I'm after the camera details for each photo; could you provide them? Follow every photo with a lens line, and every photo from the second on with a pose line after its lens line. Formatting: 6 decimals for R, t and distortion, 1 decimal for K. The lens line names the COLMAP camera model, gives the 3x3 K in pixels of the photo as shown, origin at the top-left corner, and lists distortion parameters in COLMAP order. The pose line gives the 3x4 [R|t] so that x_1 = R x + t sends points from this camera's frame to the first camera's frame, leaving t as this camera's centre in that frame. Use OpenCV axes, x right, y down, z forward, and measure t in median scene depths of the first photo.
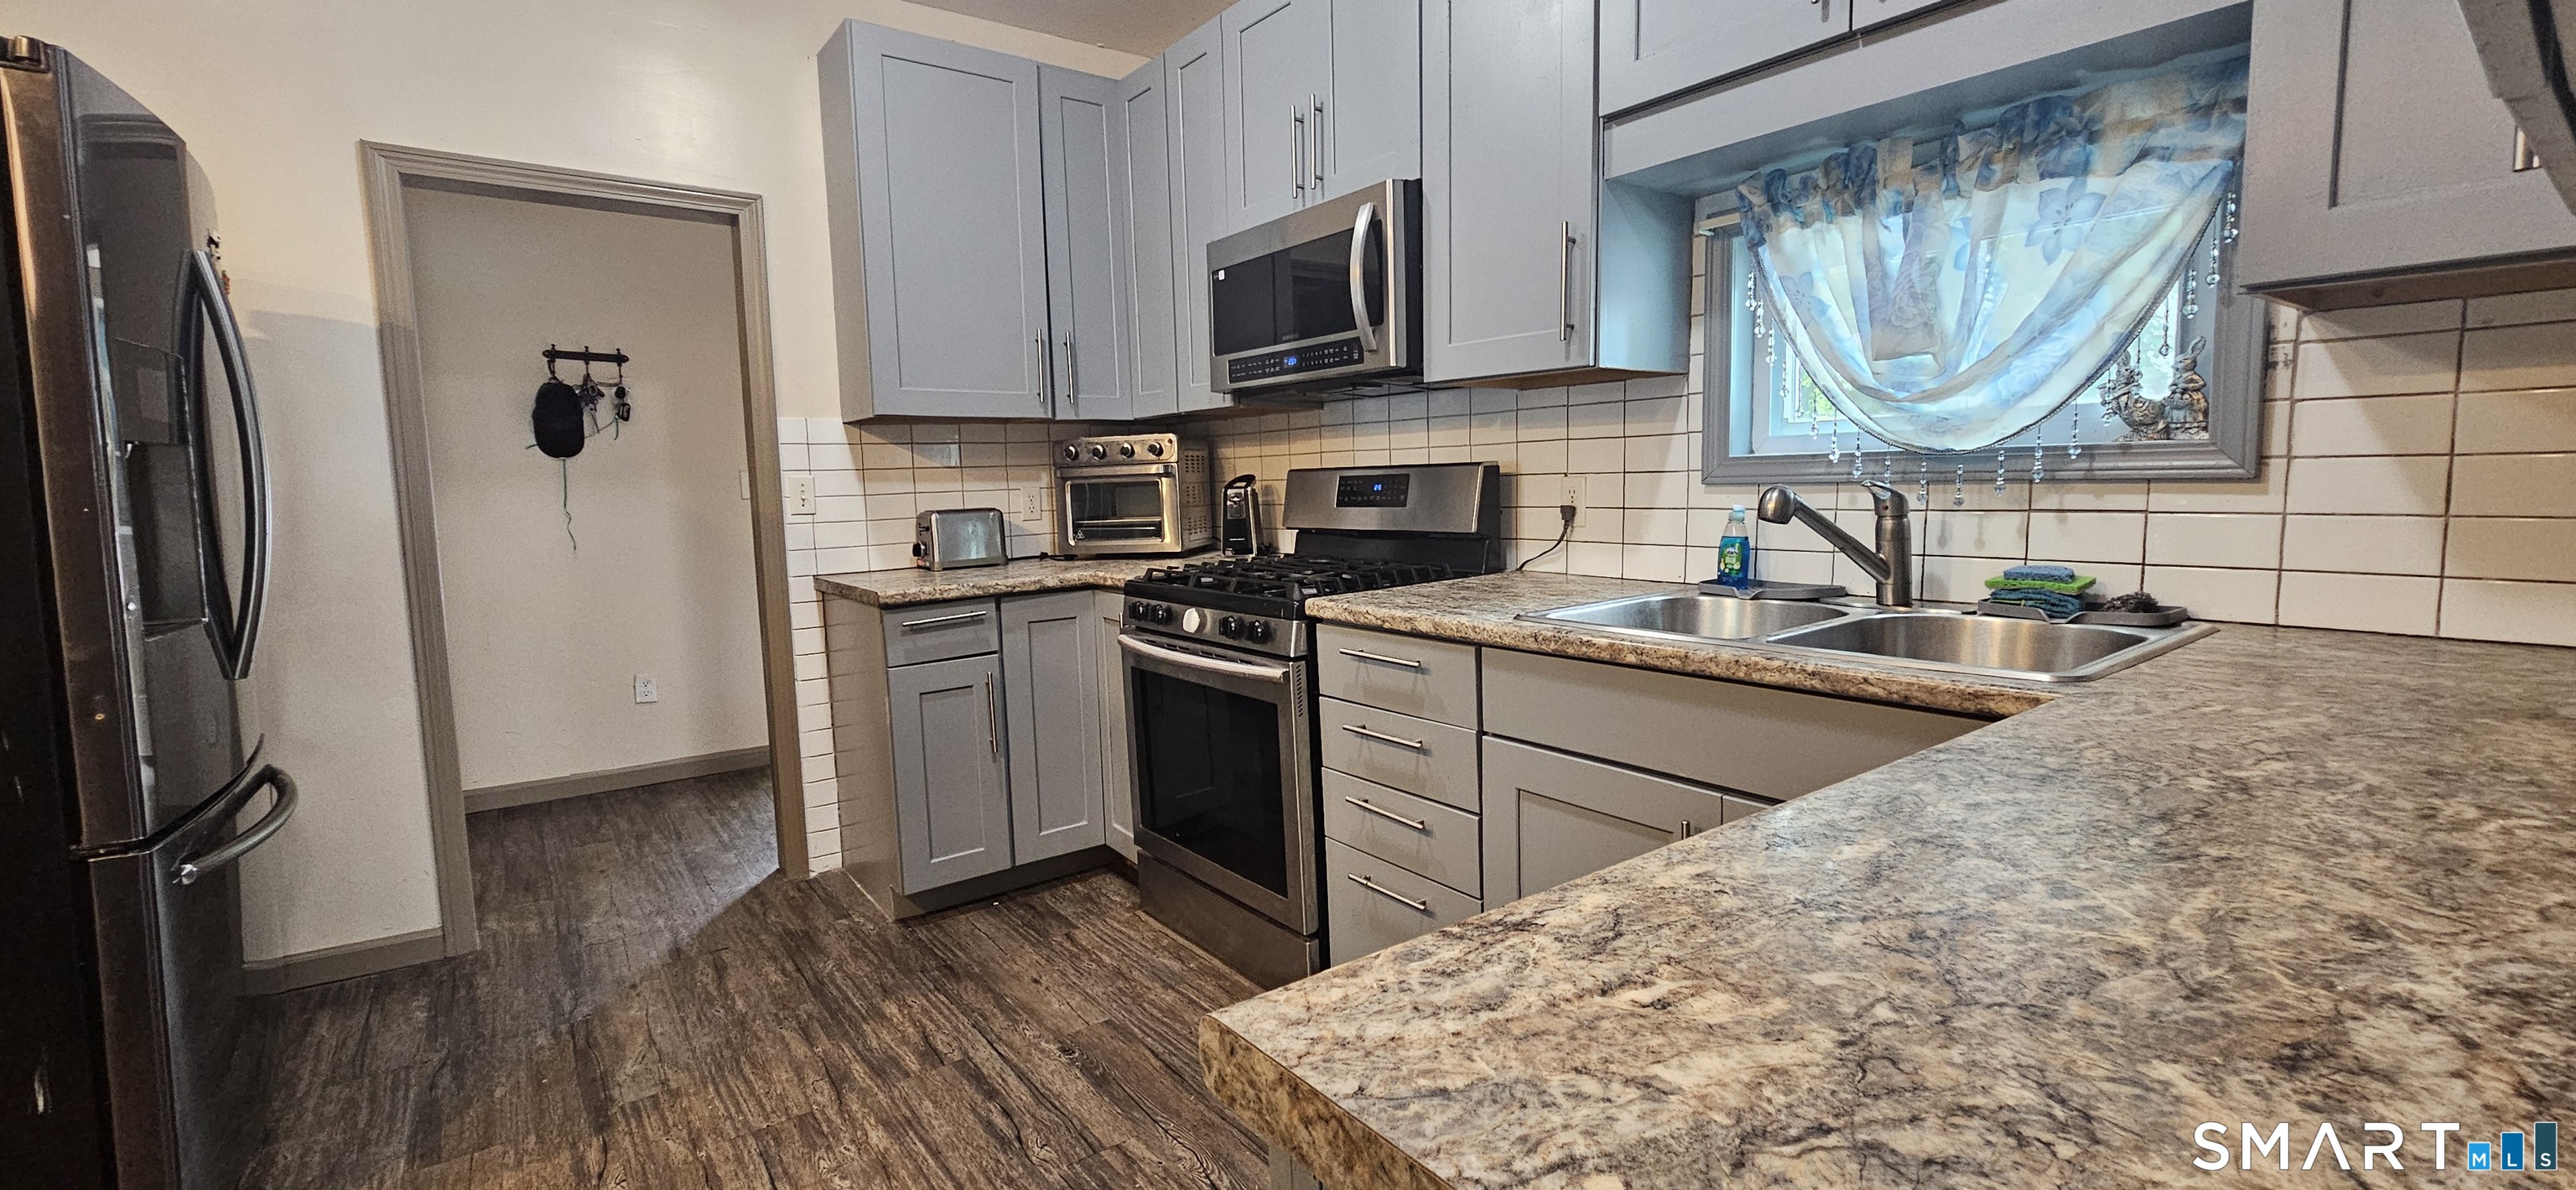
lens RADIAL K [[1054.6, 0, 1293.2], [0, 1054.6, 581.2], [0, 0, 1]] dist [0.002631, 0.000420]
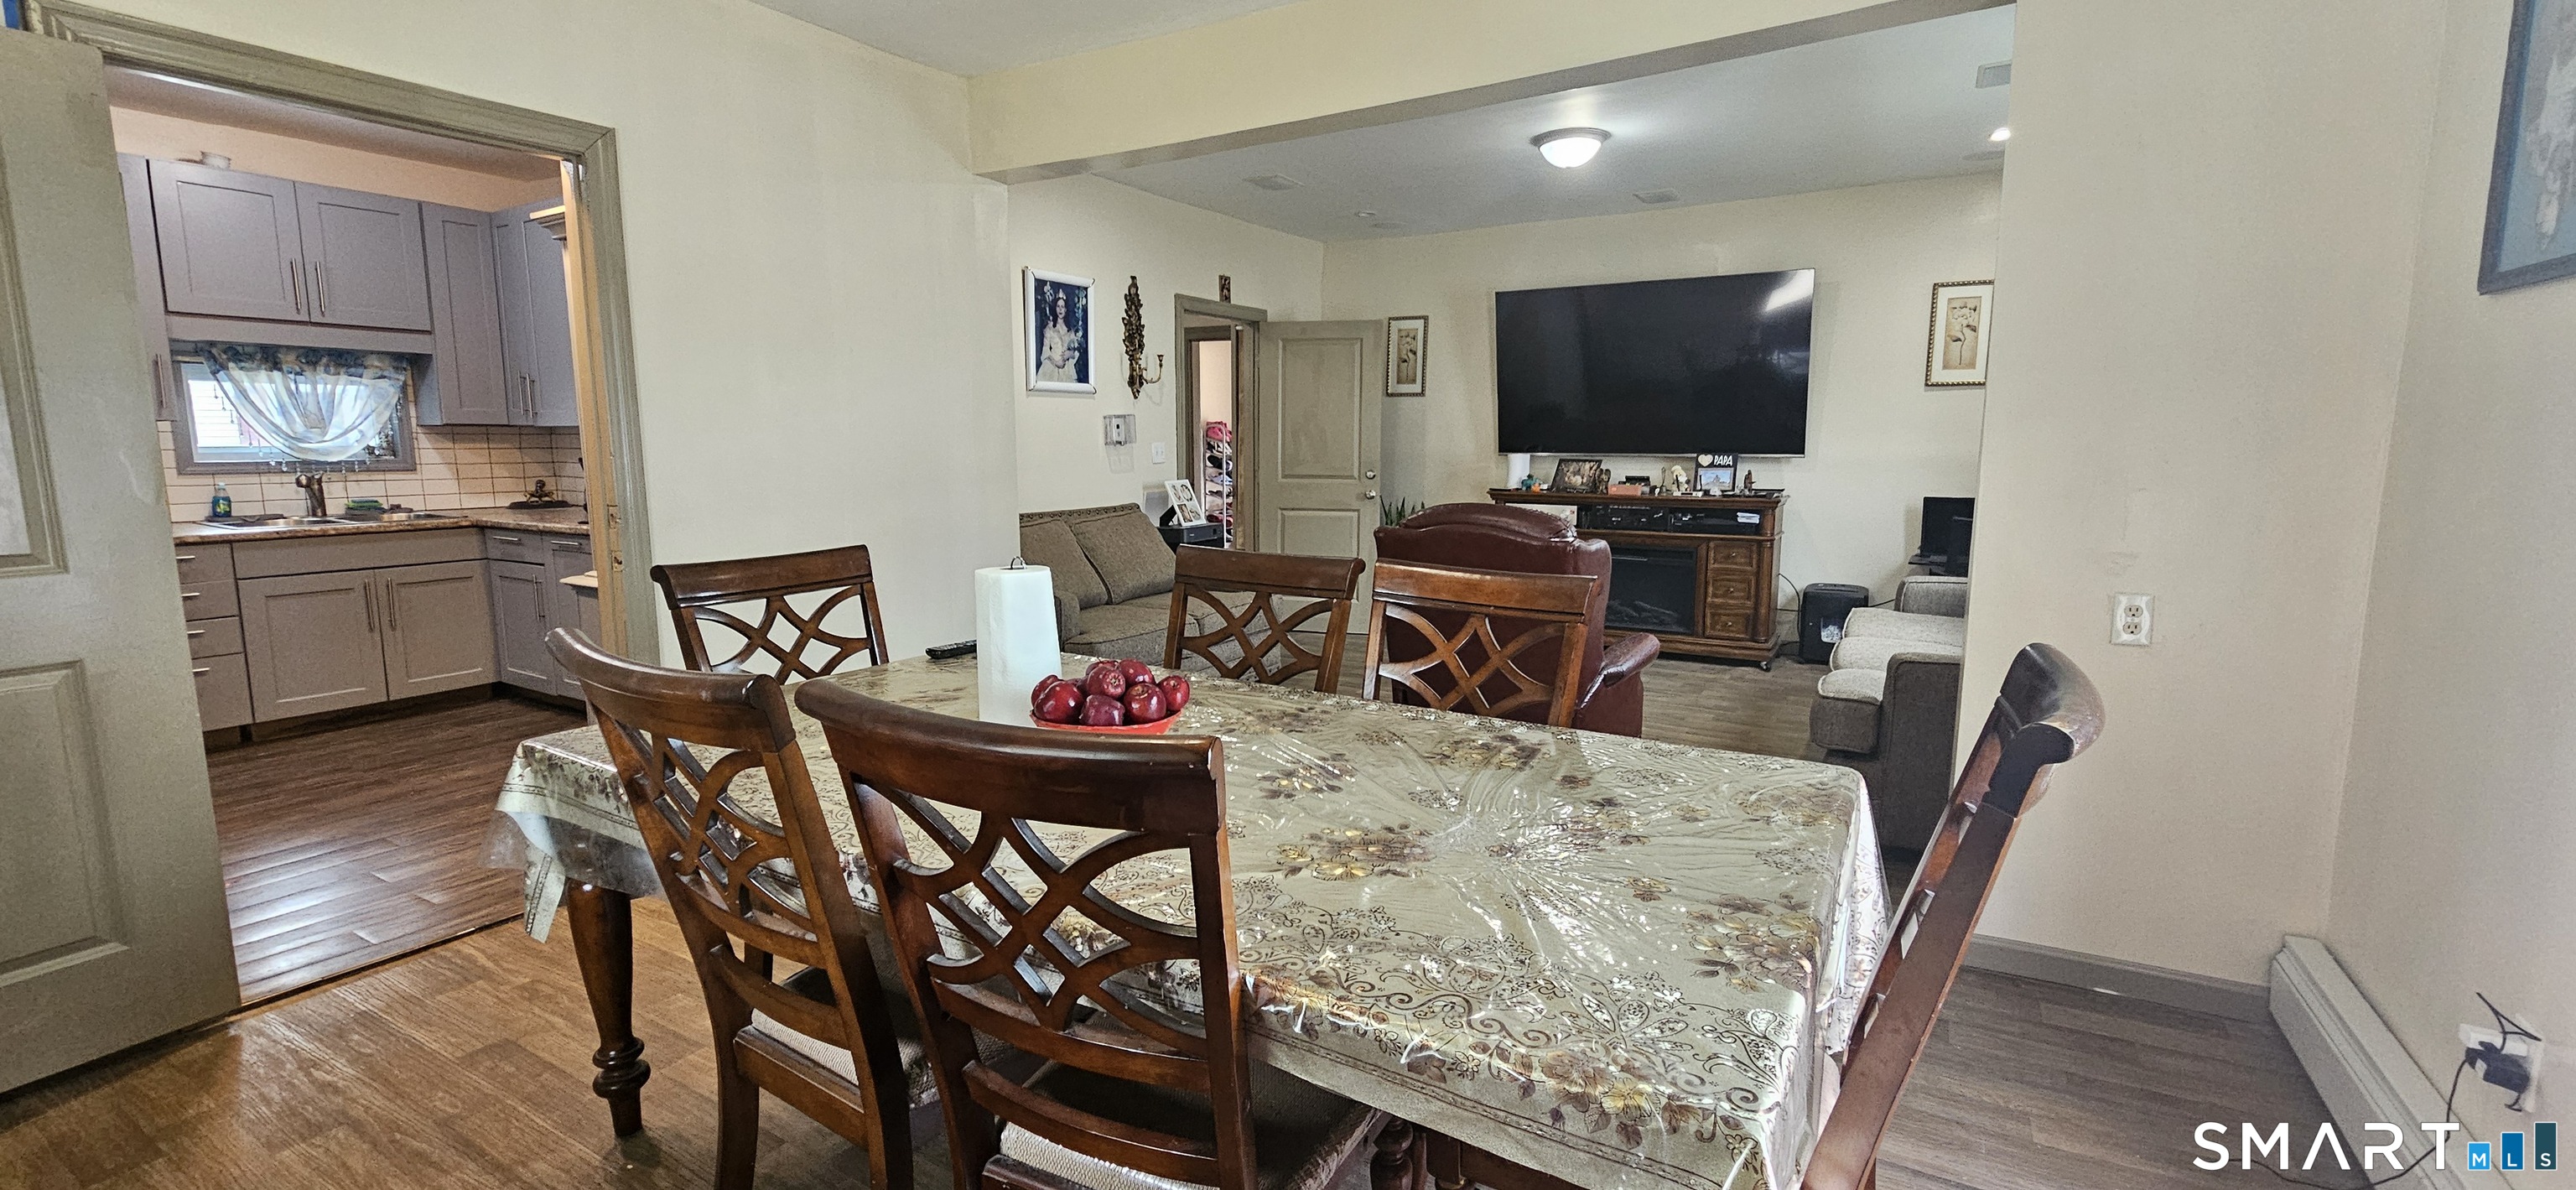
lens RADIAL K [[1054.6, 0, 1280.8], [0, 1054.6, 583.6], [0, 0, 1]] dist [0.002631, 0.000420]
pose [[-0.367291, -0.105560, 0.924097, -2.665221], [0.096072, 0.983919, 0.150579, 0.018887], [-0.925131, 0.144086, -0.351243, -0.307373]]
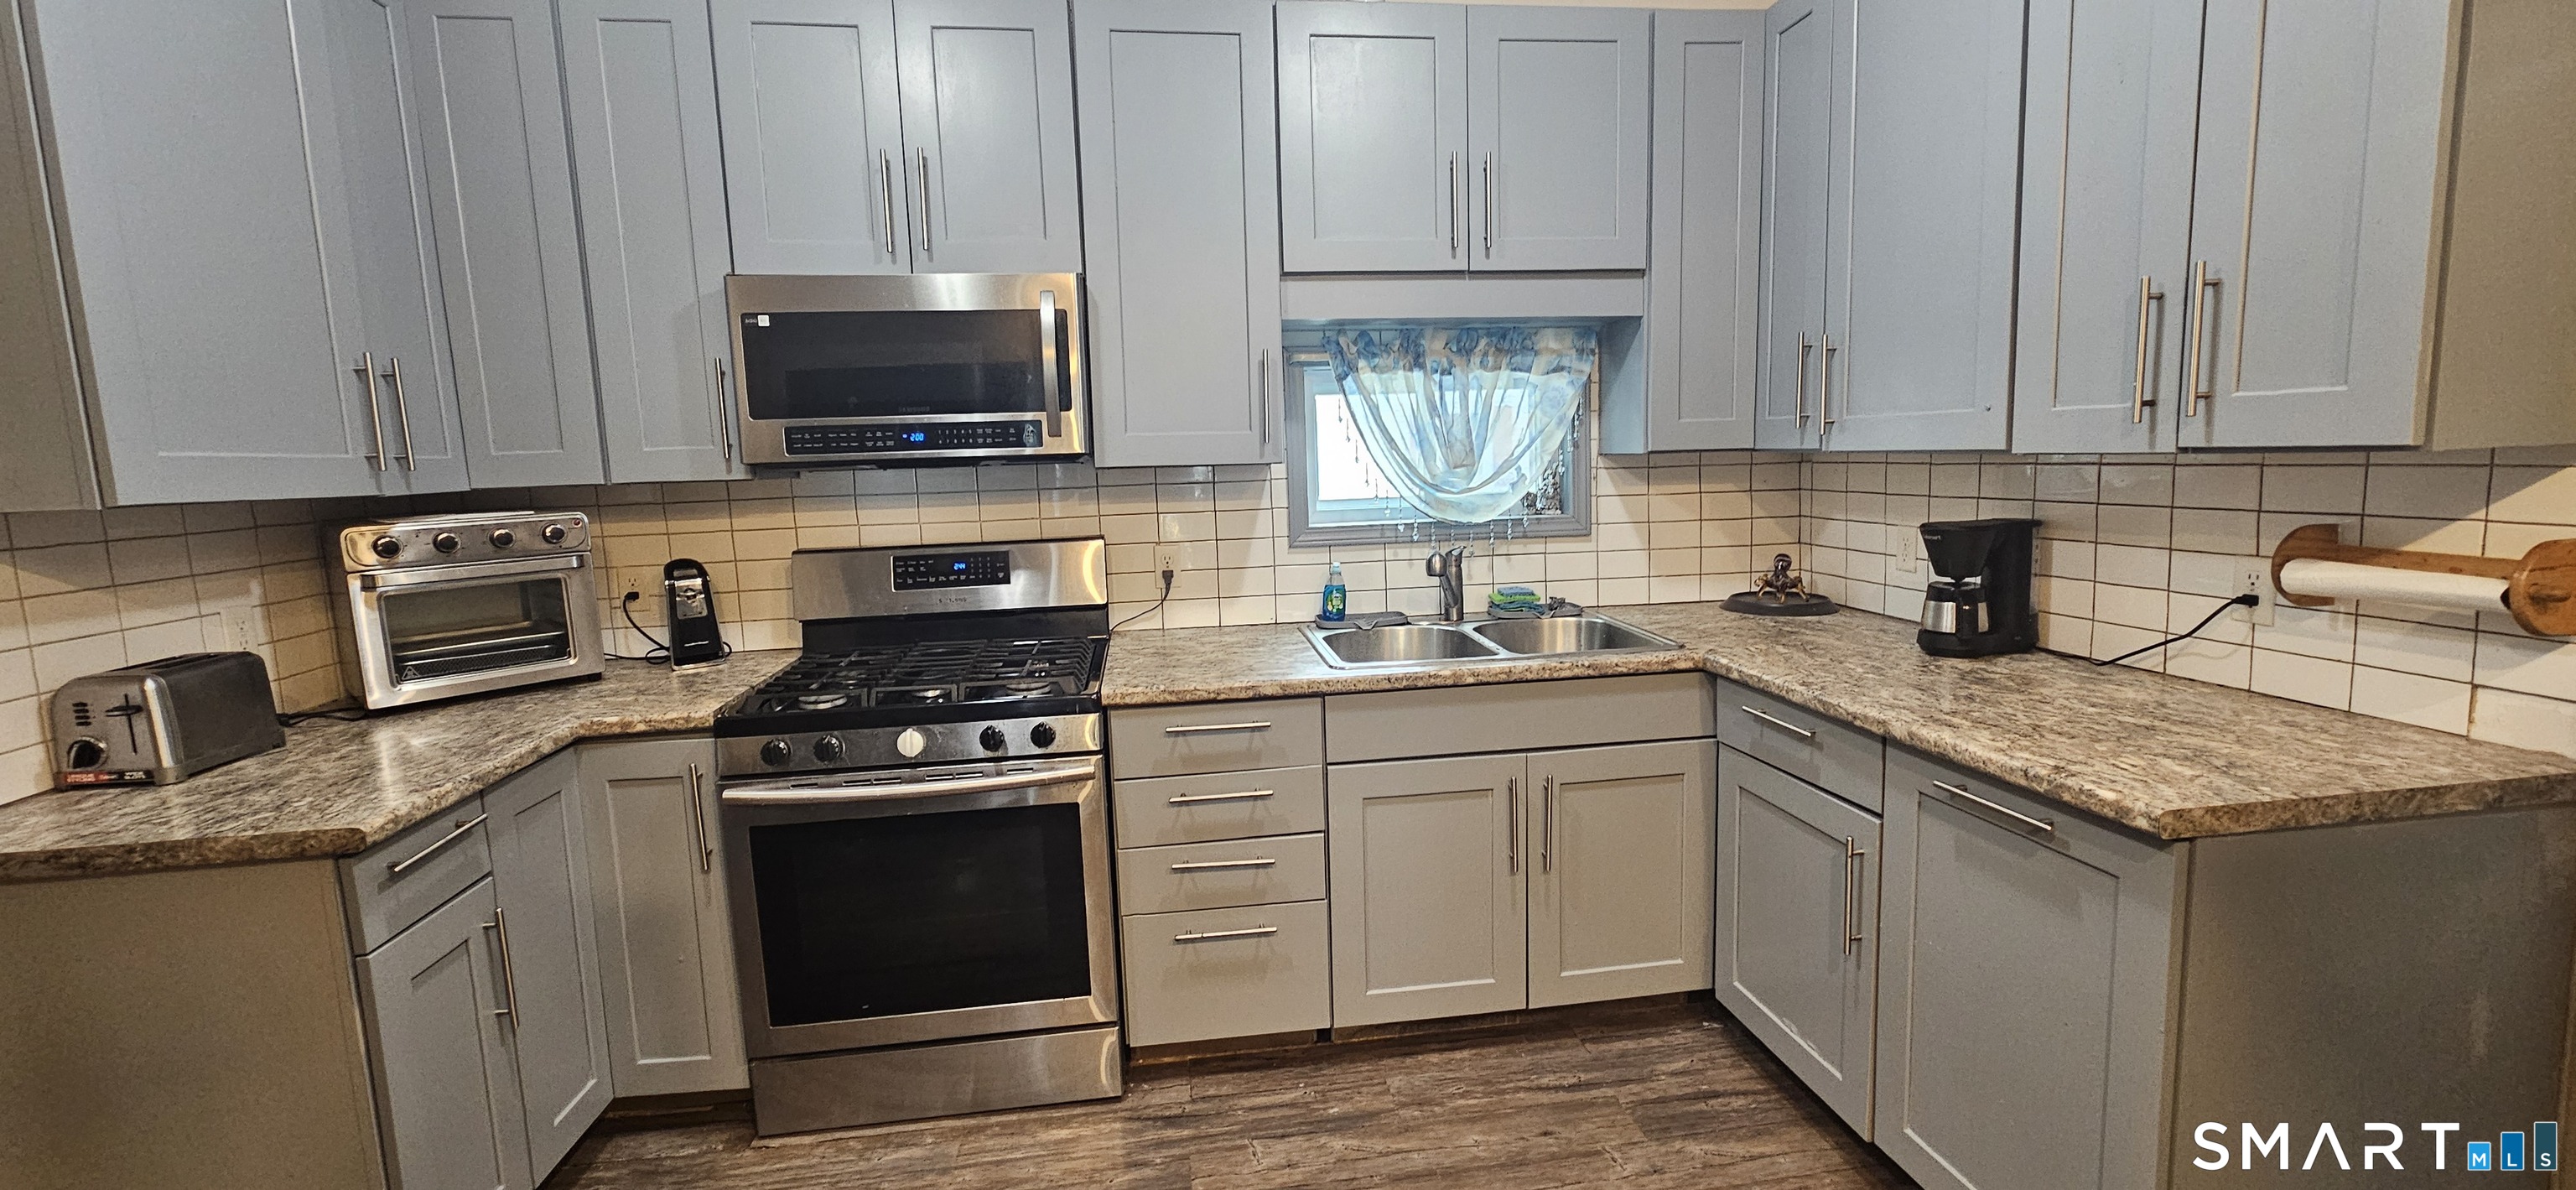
lens RADIAL K [[1054.6, 0, 1288.0], [0, 1054.6, 578.4], [0, 0, 1]] dist [0.002631, 0.000420]
pose [[0.495944, -0.095586, 0.863078, -0.830894], [0.105274, 0.993210, 0.049506, -0.130589], [-0.861950, 0.066307, 0.502639, 0.370437]]
